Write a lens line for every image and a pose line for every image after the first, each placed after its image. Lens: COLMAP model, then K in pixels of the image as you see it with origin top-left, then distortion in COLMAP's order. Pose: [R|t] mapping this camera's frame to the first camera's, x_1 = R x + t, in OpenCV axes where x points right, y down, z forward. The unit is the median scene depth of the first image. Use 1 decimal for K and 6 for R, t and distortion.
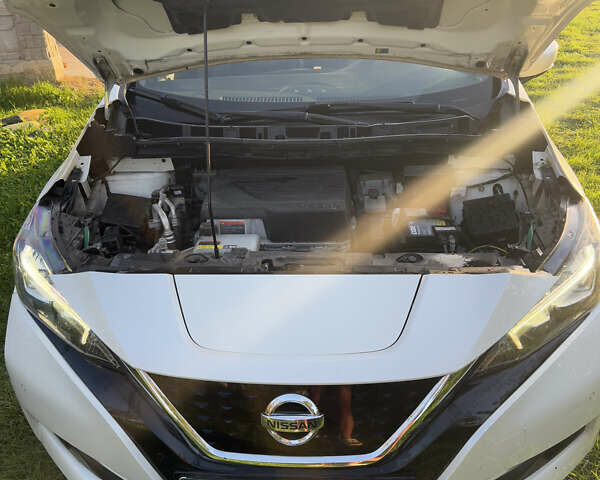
lens RADIAL K [[615.3, 0, 299.2], [0, 615.3, 238.5], [0, 0, 1]] dist [0.010825, 0.000000]
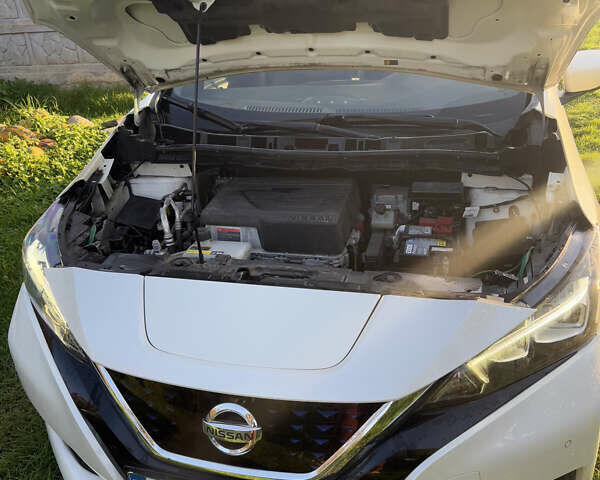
lens RADIAL K [[615.3, 0, 300.6], [0, 615.3, 241.4], [0, 0, 1]] dist [0.010825, 0.000000]
pose [[0.979341, 0.063816, -0.191880, 0.203615], [-0.066043, 0.997803, -0.005229, -0.008978], [0.191125, 0.017793, 0.981404, 0.025596]]
